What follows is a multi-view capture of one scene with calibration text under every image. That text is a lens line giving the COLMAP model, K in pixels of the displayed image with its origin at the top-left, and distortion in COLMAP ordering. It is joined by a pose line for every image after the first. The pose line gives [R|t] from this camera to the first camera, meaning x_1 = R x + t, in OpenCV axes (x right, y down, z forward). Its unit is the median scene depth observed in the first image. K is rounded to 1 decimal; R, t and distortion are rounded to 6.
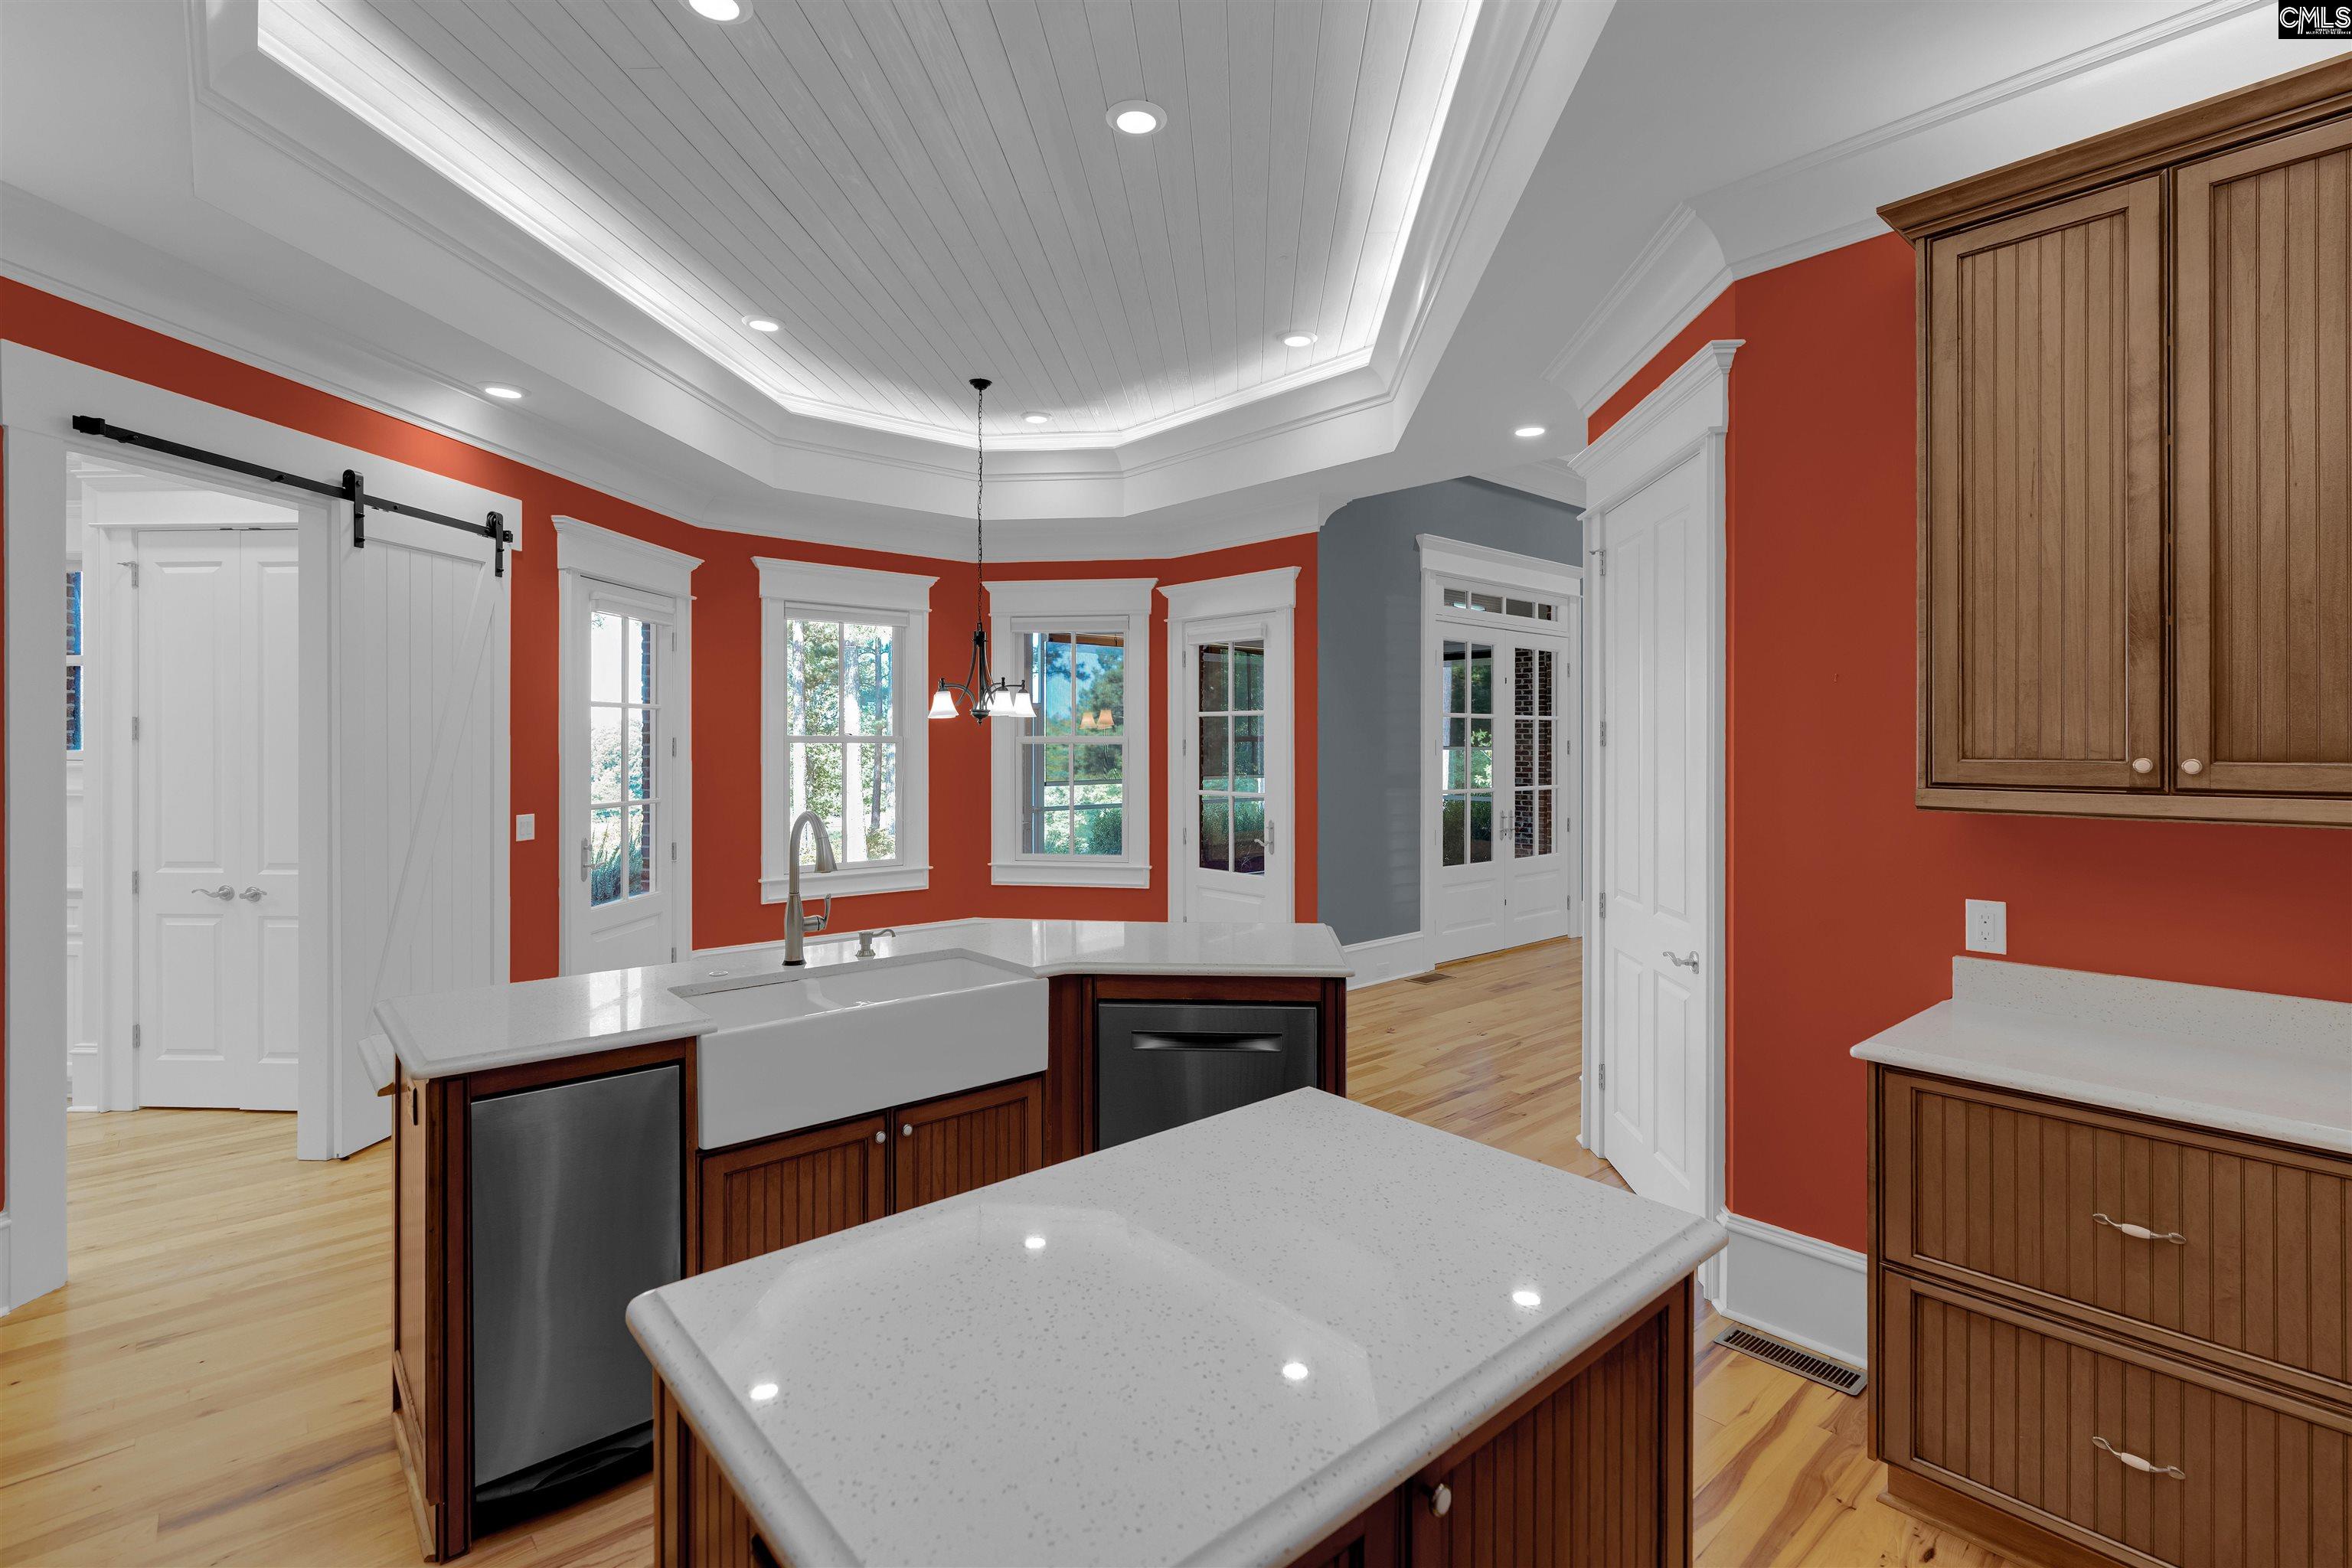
lens RADIAL K [[1093.4, 0, 1191.3], [0, 1093.4, 744.8], [0, 0, 1]] dist [-0.001155, 0.000192]
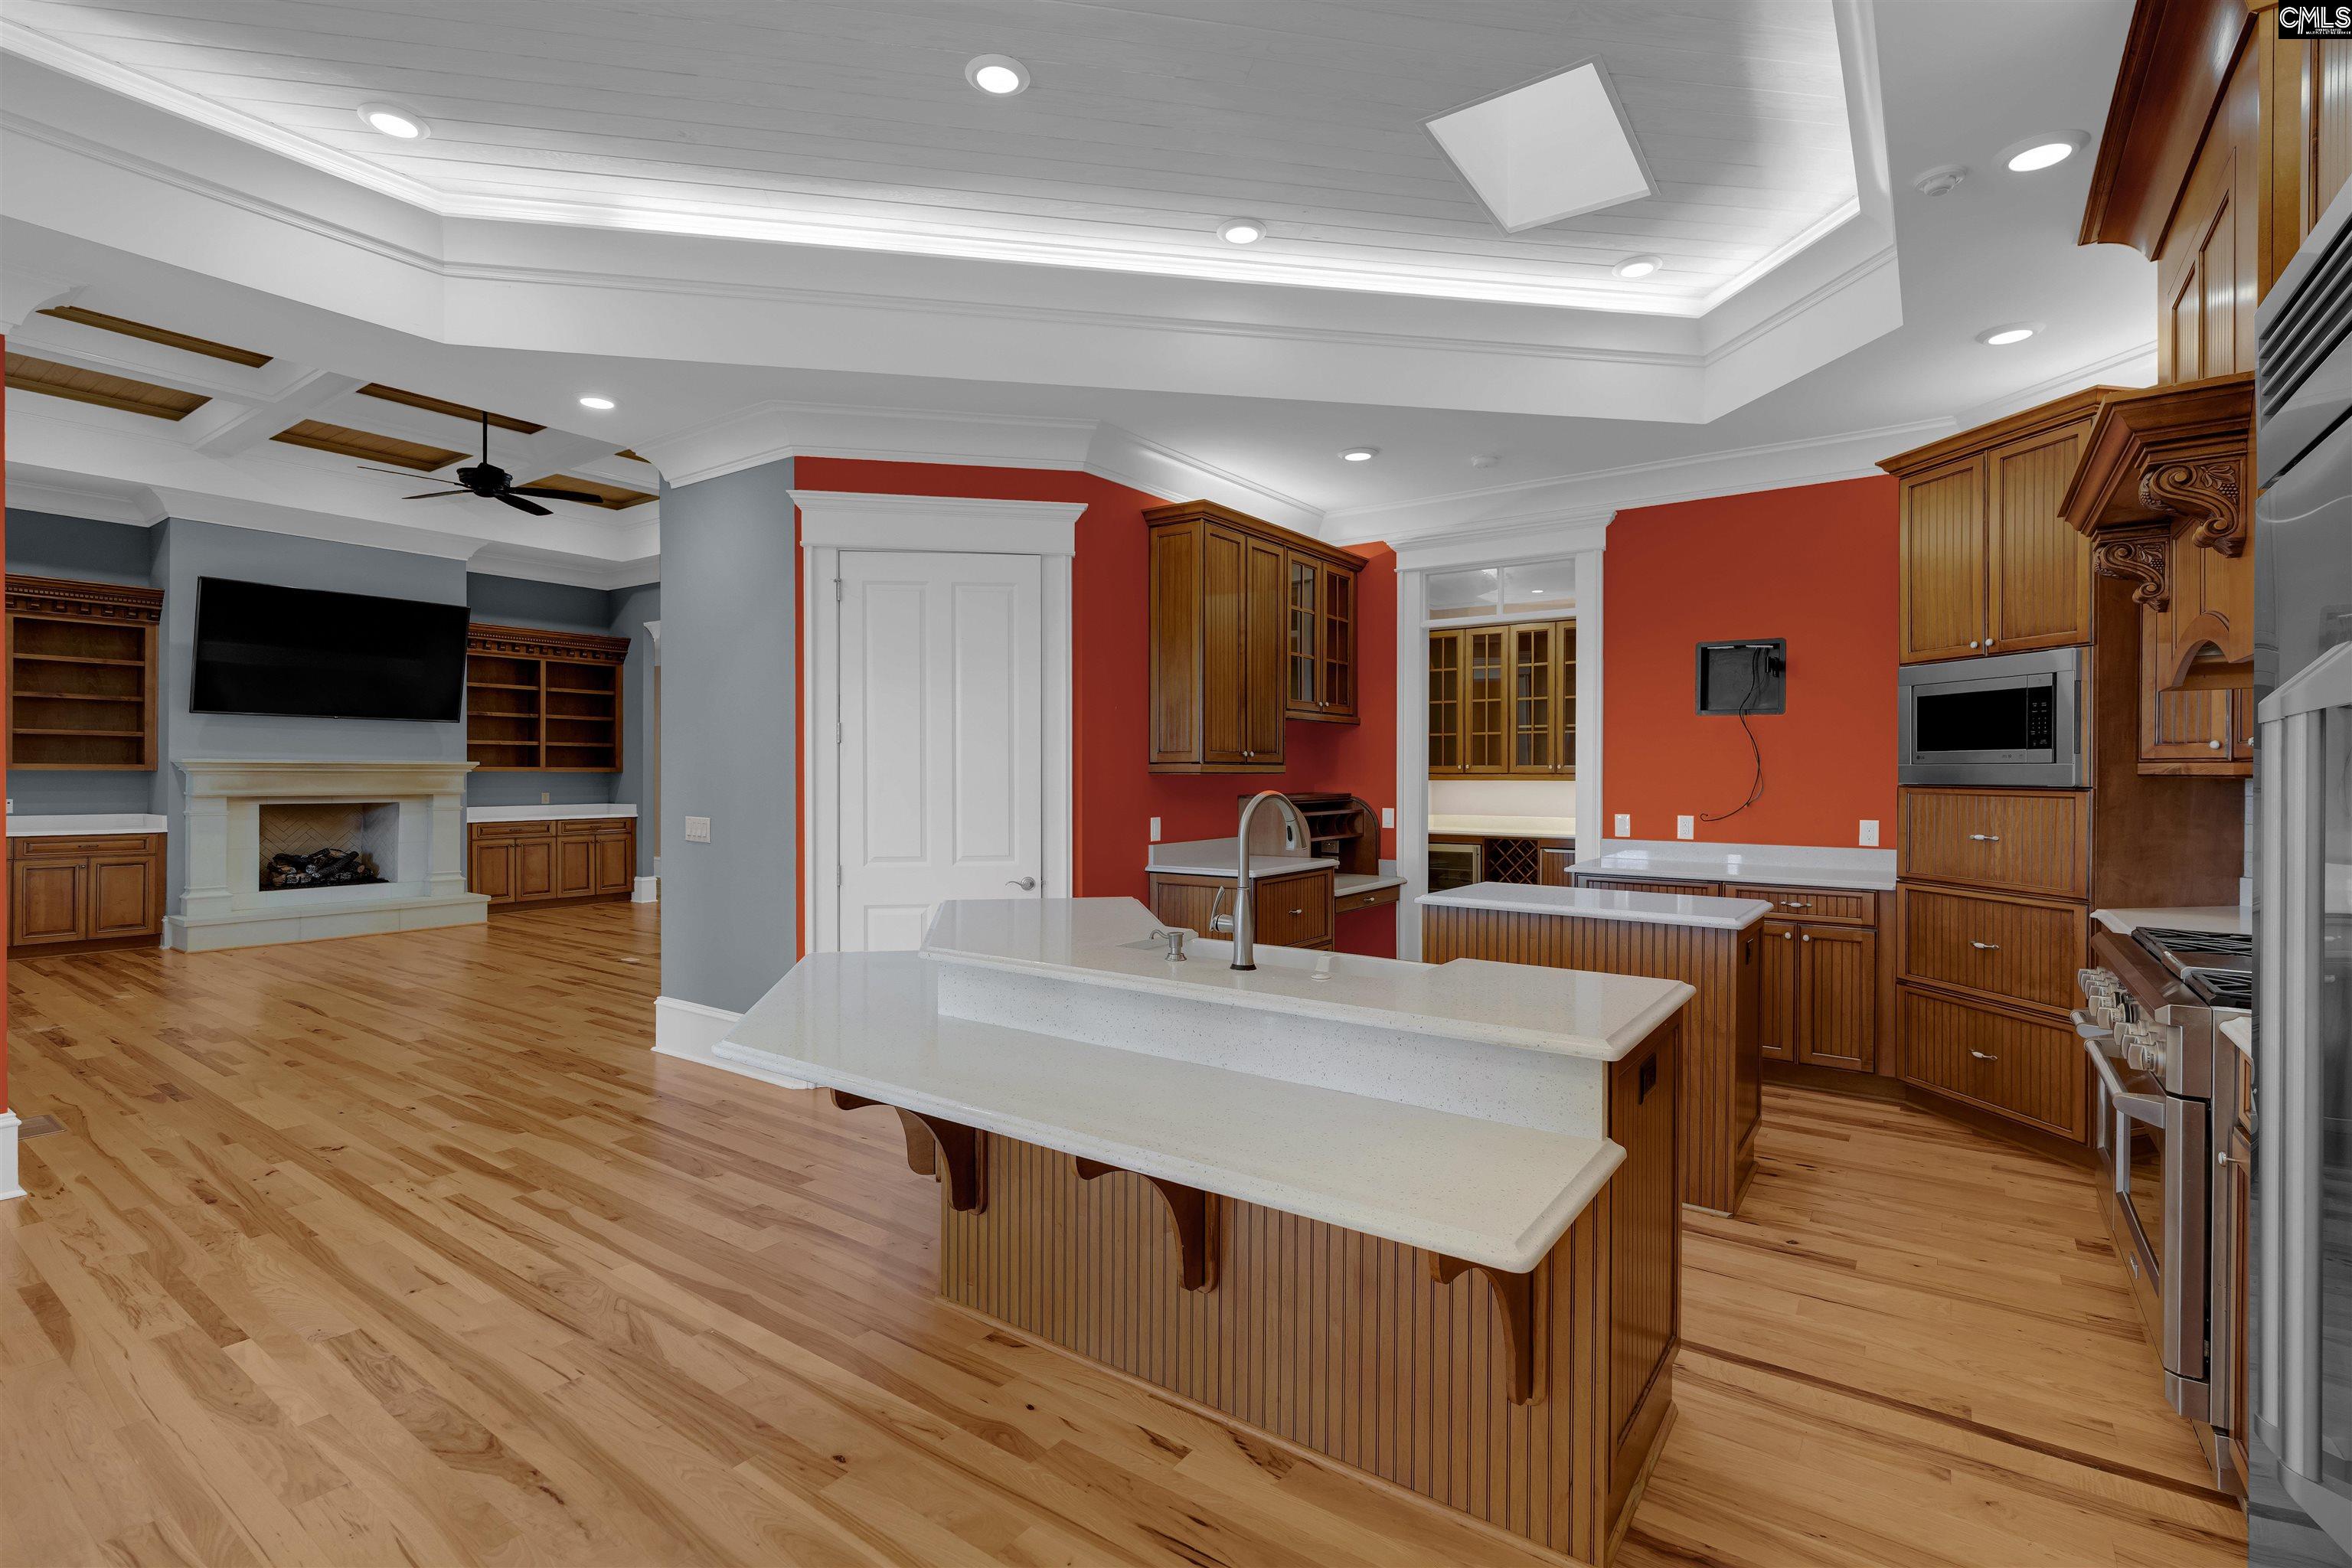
lens RADIAL K [[1078.8, 0, 1180.5], [0, 1078.8, 779.6], [0, 0, 1]] dist [-0.003961, 0.000401]
pose [[-0.223037, -0.005279, 0.974796, -0.872947], [0.000439, 0.999985, 0.005515, 0.035763], [-0.974810, 0.001658, -0.223031, 0.909404]]
